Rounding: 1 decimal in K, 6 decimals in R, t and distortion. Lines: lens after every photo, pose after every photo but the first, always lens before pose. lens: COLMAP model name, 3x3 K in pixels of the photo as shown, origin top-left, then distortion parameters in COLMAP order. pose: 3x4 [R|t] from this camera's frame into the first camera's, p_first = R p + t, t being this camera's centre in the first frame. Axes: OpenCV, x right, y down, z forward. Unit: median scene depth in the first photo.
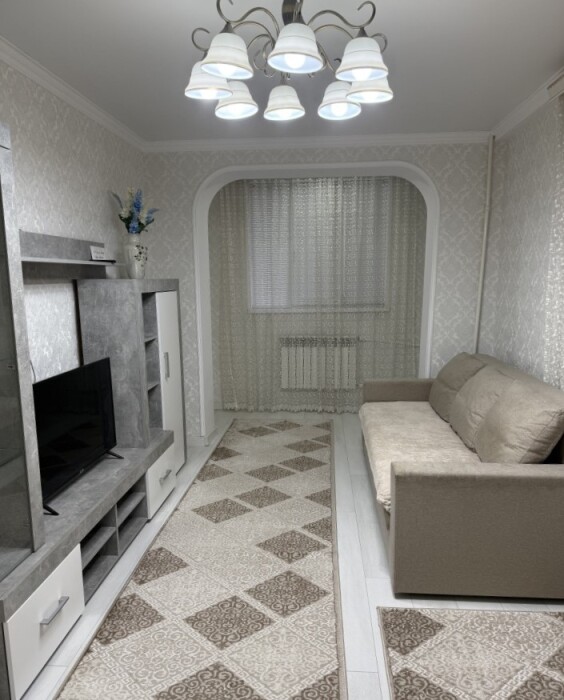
lens RADIAL K [[556.4, 0, 282.6], [0, 556.4, 380.0], [0, 0, 1]] dist [0.127317, -0.196241]
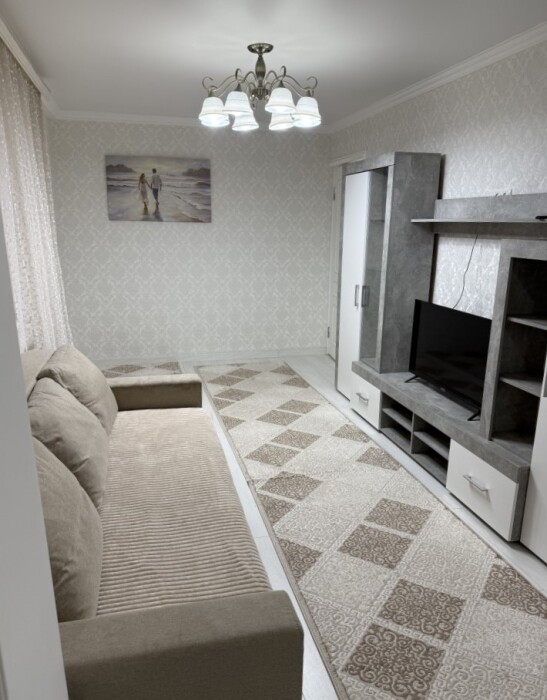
lens RADIAL K [[539.1, 0, 273.1], [0, 539.1, 381.9], [0, 0, 1]] dist [-0.000148, -0.001922]
pose [[-0.949250, 0.096673, -0.299297, 0.312185], [-0.049740, 0.893475, 0.446349, -0.320285], [0.310564, 0.438584, -0.843323, 1.611838]]
